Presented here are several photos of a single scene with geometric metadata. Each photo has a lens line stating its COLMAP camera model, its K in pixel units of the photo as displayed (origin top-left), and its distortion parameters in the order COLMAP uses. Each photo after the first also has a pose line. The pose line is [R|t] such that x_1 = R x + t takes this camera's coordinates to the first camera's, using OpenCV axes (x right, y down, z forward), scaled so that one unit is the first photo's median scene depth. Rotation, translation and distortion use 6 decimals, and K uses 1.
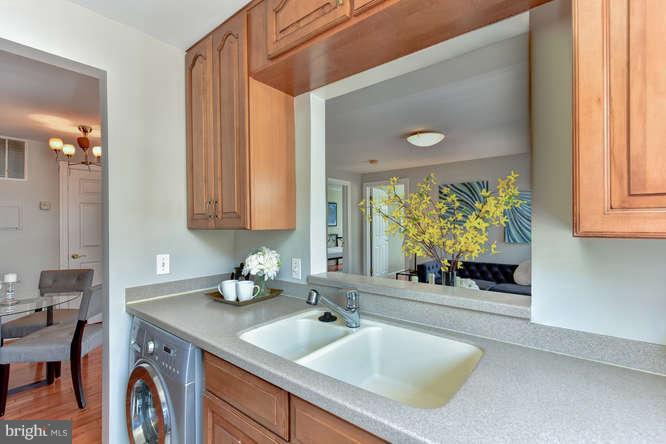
lens RADIAL K [[306.5, 0, 333.2], [0, 306.5, 220.6], [0, 0, 1]] dist [0.001420, -0.000338]
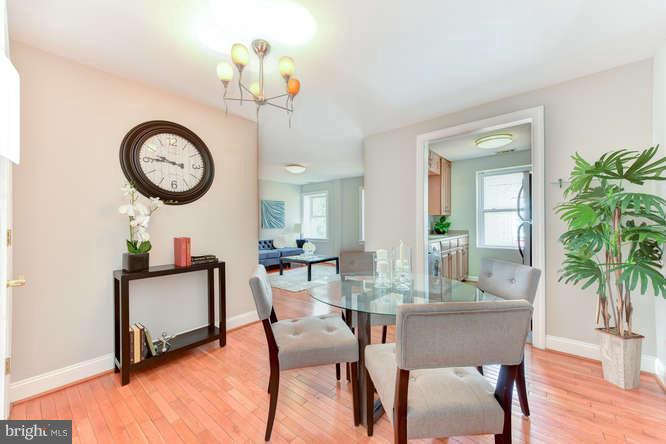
lens RADIAL K [[259.5, 0, 331.9], [0, 259.5, 224.0], [0, 0, 1]] dist [0.017323, -0.000666]
pose [[0.006110, 0.004338, 0.999972, -1.090836], [-0.006224, 0.999971, -0.004300, 0.057590], [-0.999962, -0.006197, 0.006137, 0.680646]]
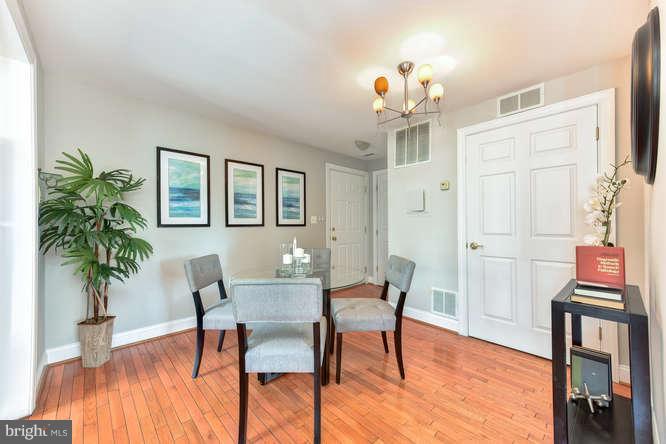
lens RADIAL K [[259.5, 0, 333.3], [0, 259.5, 224.0], [0, 0, 1]] dist [0.017323, -0.000666]
pose [[-0.117197, 0.007209, -0.993082, -0.137843], [0.012499, 0.999905, 0.005783, 0.052647], [0.993030, -0.011735, -0.117276, 0.726944]]
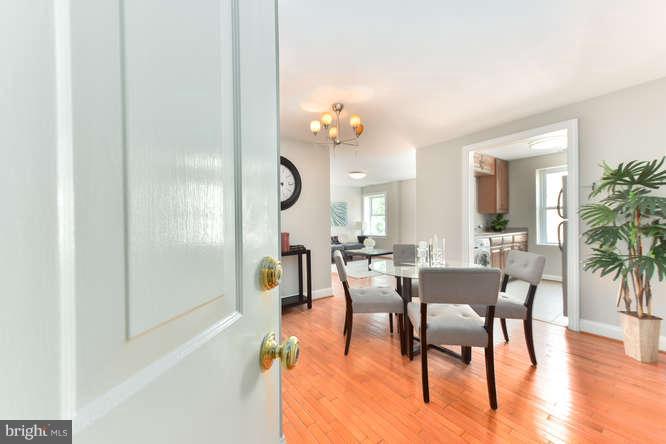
lens RADIAL K [[246.4, 0, 327.6], [0, 246.4, 223.0], [0, 0, 1]] dist [0.002967, 0.000343]
pose [[0.256328, -0.001834, 0.966588, -1.227150], [-0.000551, 0.999998, 0.002043, 0.054399], [-0.966590, -0.001056, 0.256327, 0.670639]]
